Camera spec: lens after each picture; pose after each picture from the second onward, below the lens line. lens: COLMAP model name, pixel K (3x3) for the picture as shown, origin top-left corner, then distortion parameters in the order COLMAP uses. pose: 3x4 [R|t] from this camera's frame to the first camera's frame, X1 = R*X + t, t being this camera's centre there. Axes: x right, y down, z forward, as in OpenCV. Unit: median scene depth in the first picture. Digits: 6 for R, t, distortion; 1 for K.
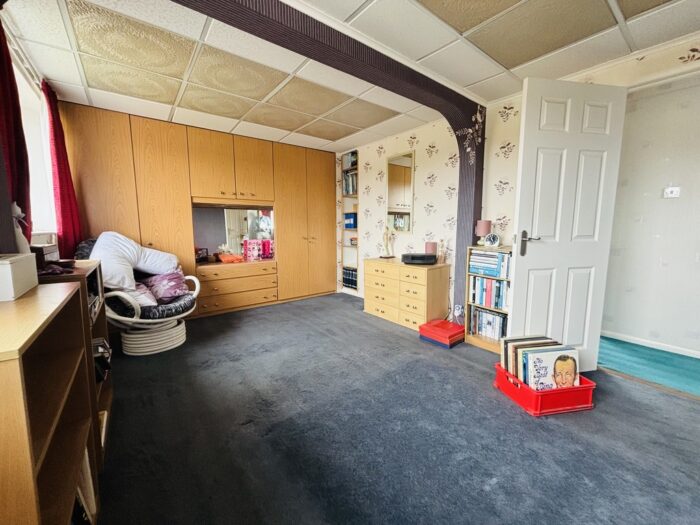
lens RADIAL K [[283.1, 0, 350.1], [0, 283.1, 259.1], [0, 0, 1]] dist [0.004521, -0.000431]
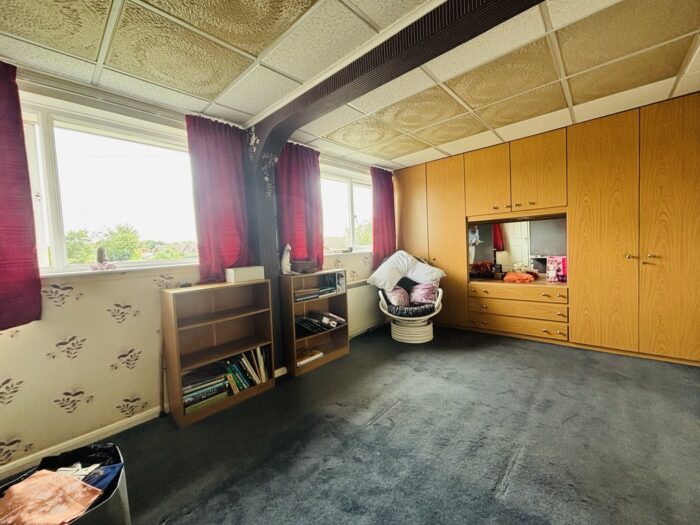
lens RADIAL K [[283.1, 0, 350.1], [0, 283.1, 262.4], [0, 0, 1]] dist [0.004521, -0.000431]
pose [[0.168832, 0.053546, -0.984189, 0.438740], [-0.063615, 0.997033, 0.043332, -0.065189], [0.983590, 0.055294, 0.171738, 0.387846]]
